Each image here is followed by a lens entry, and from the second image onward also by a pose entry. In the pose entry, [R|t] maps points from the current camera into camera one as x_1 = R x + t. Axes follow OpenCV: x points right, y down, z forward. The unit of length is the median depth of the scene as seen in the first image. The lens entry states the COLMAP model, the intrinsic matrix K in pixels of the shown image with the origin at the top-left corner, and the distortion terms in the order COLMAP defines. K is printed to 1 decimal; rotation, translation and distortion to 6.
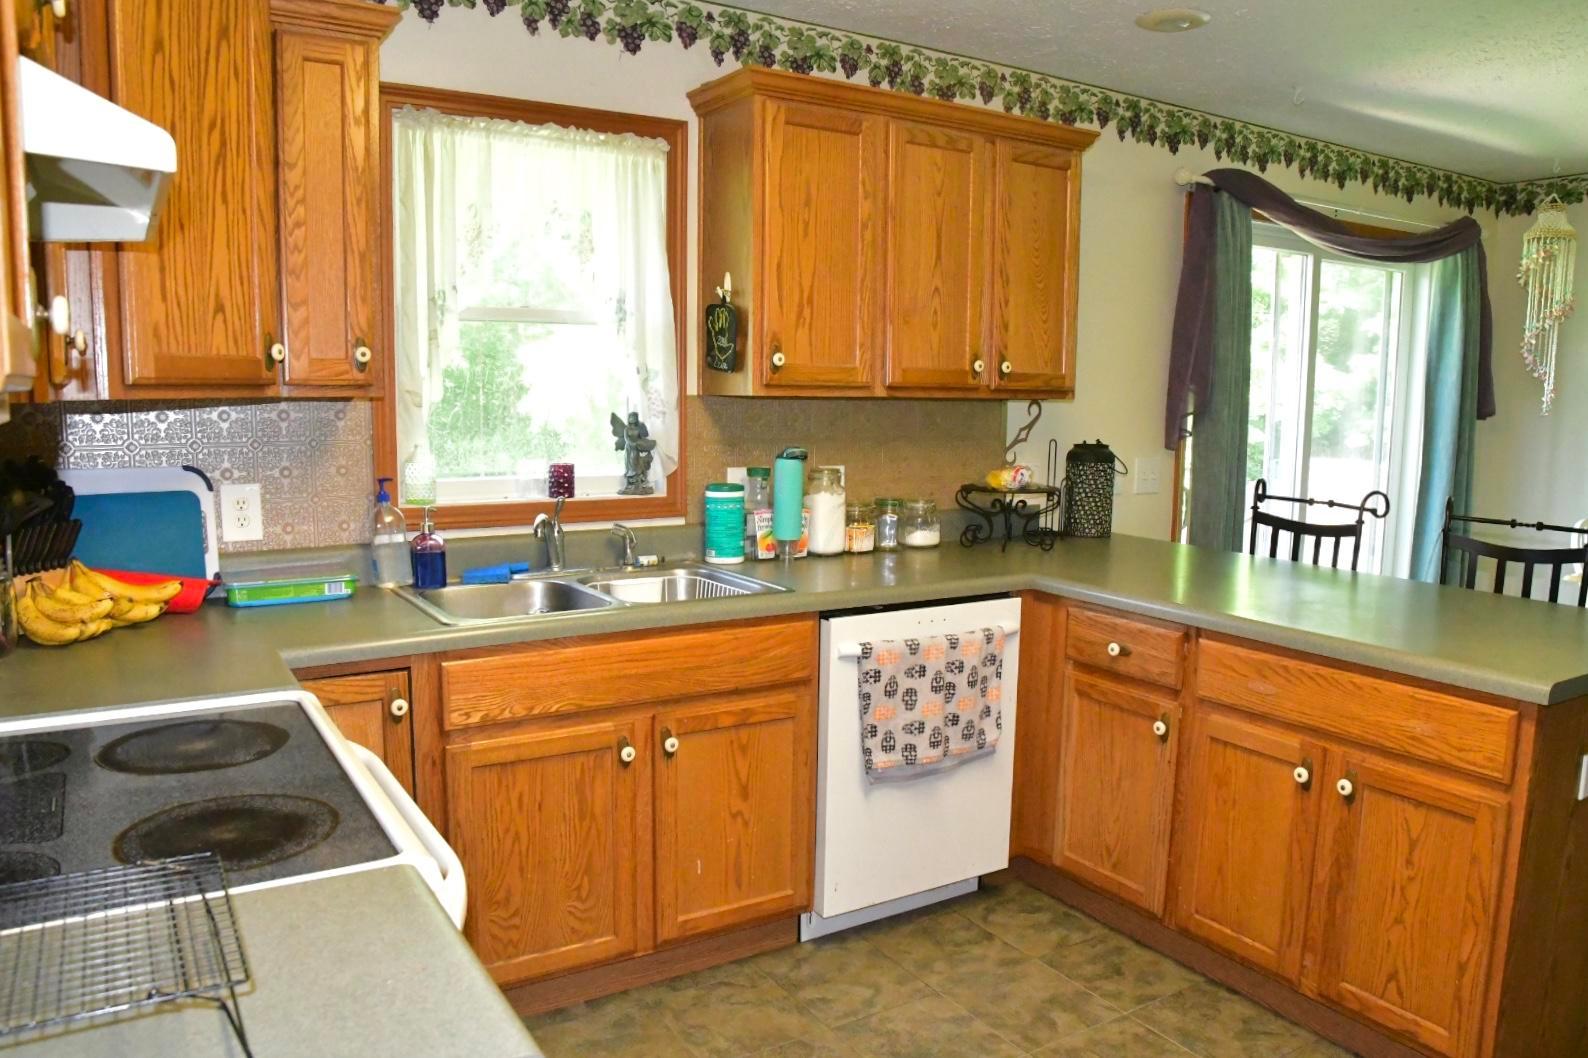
lens RADIAL K [[1136.9, 0, 789.8], [0, 1136.9, 536.5], [0, 0, 1]] dist [-0.126284, 0.073251]
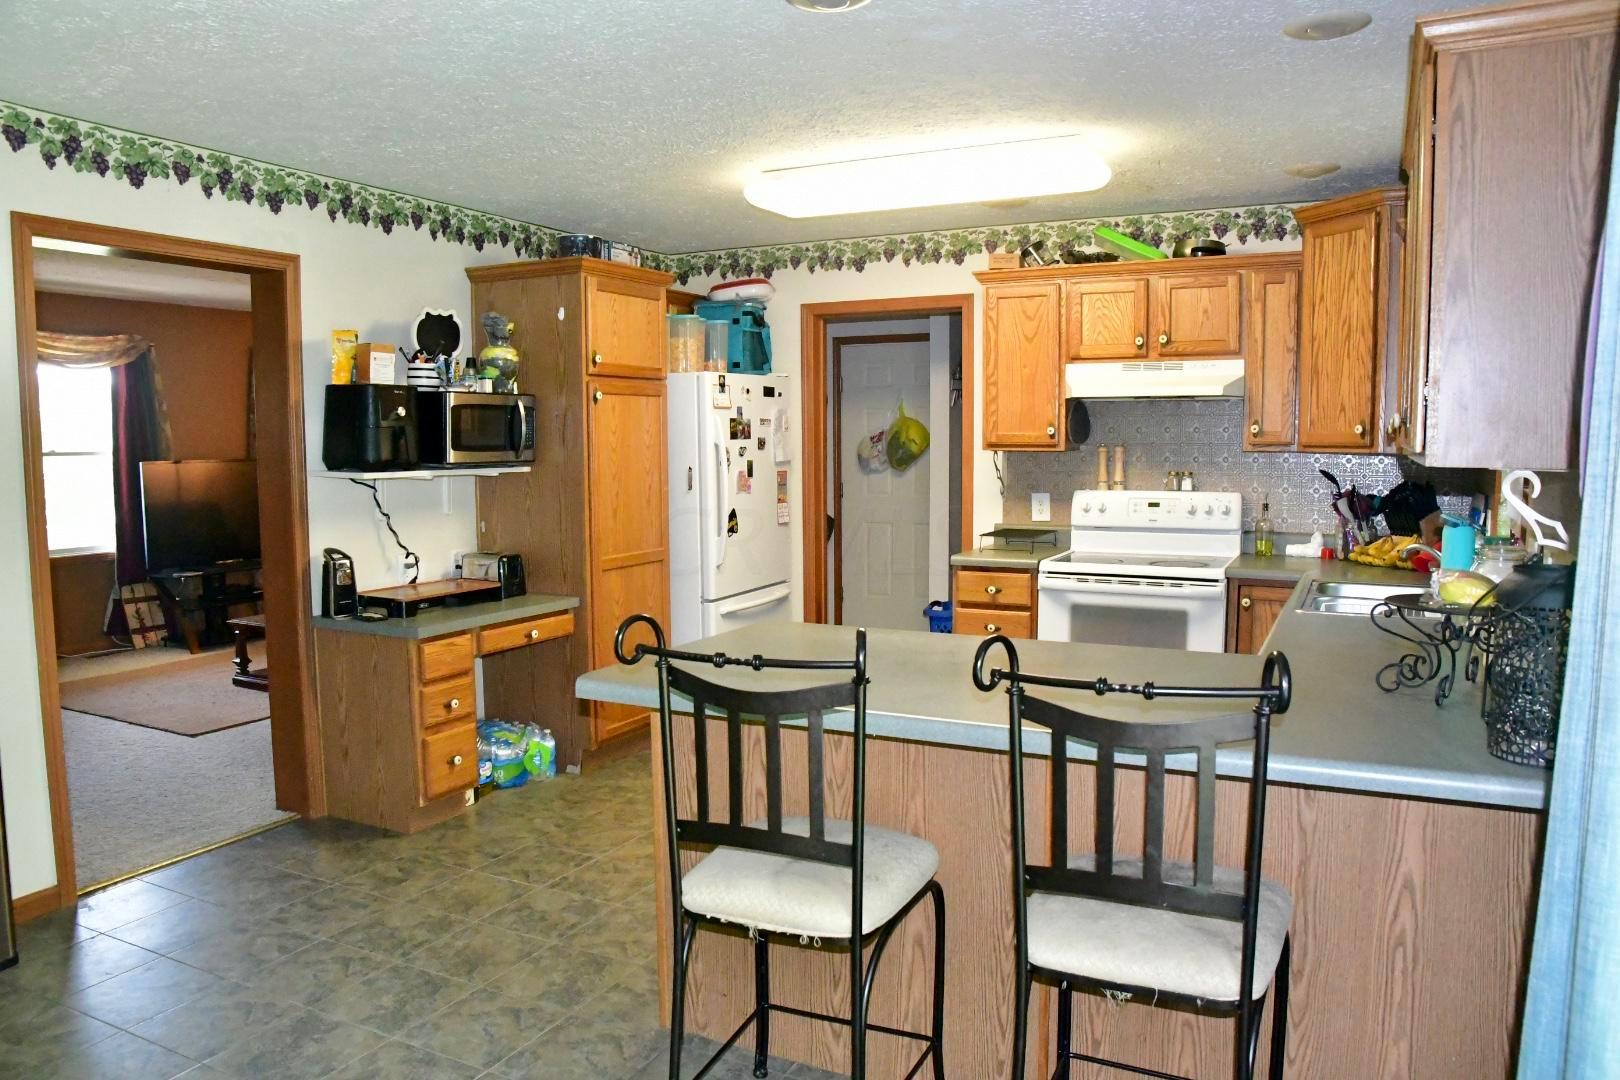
lens RADIAL K [[1159.8, 0, 805.7], [0, 1159.8, 547.6], [0, 0, 1]] dist [-0.126284, 0.073251]
pose [[-0.849082, 0.038012, -0.526892, 1.019612], [-0.078792, 0.977138, 0.197467, -0.201137], [0.522353, 0.209181, -0.826675, 1.575329]]
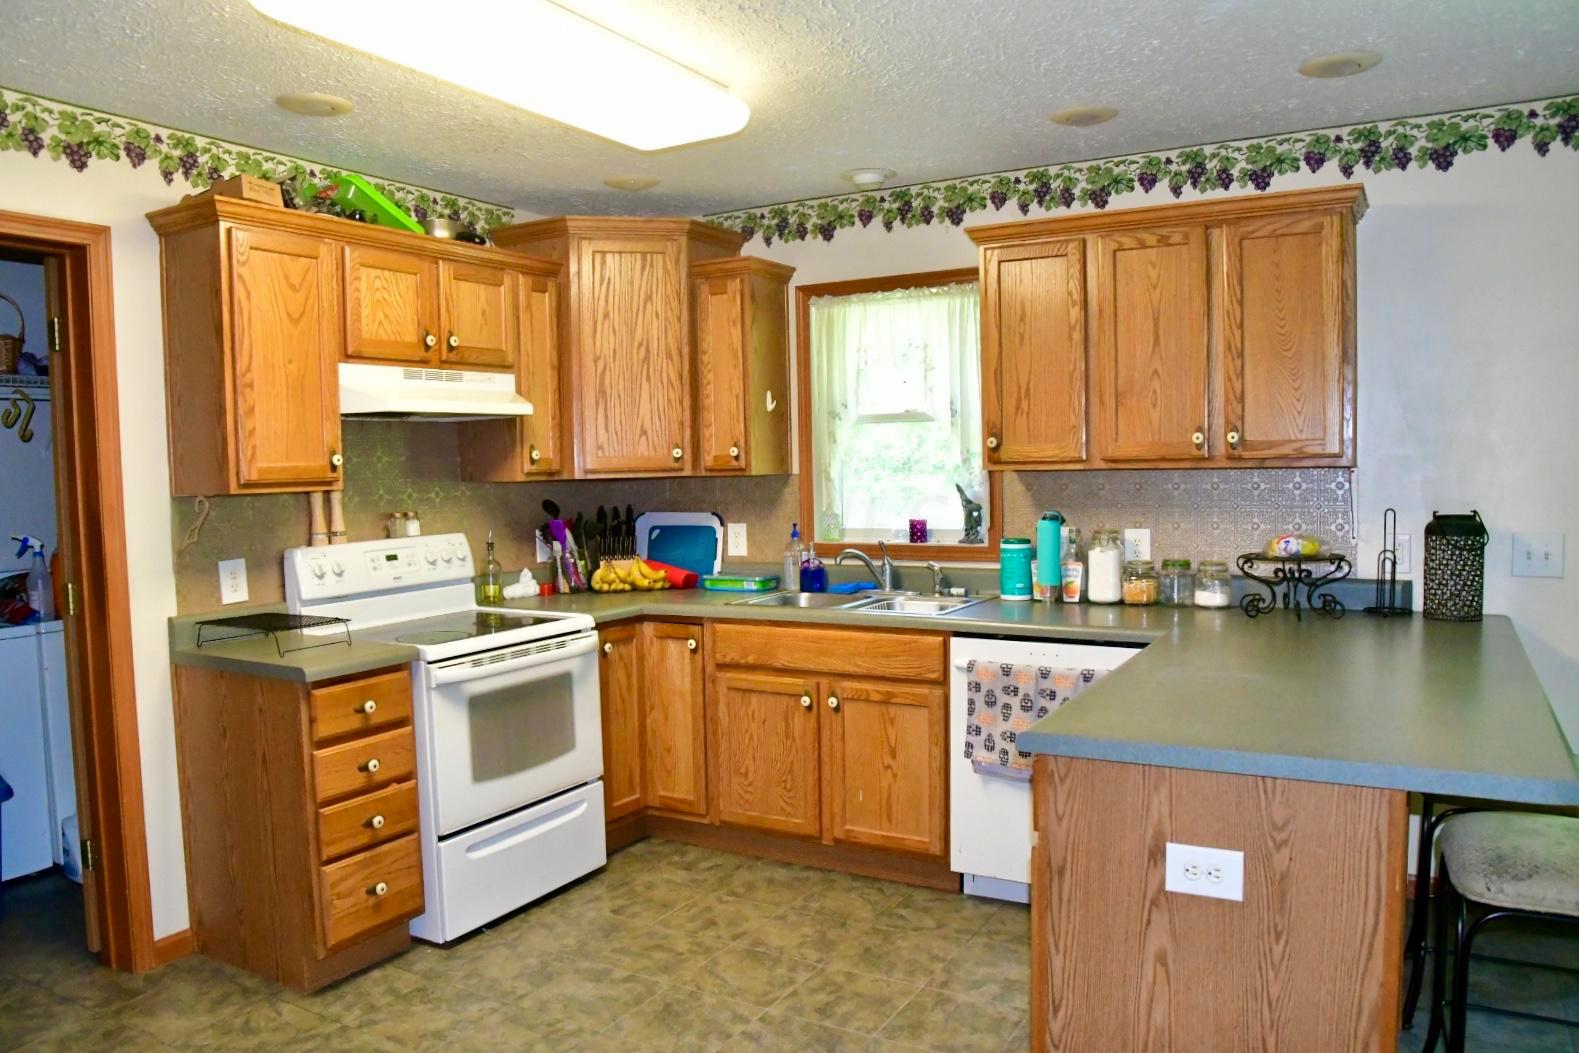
lens RADIAL K [[1130.5, 0, 785.3], [0, 1130.5, 533.9], [0, 0, 1]] dist [-0.126284, 0.073251]
pose [[0.474148, 0.031084, -0.879896, 0.991117], [-0.088688, 0.995980, -0.012606, -0.012667], [0.875967, 0.084013, 0.474999, 0.176030]]
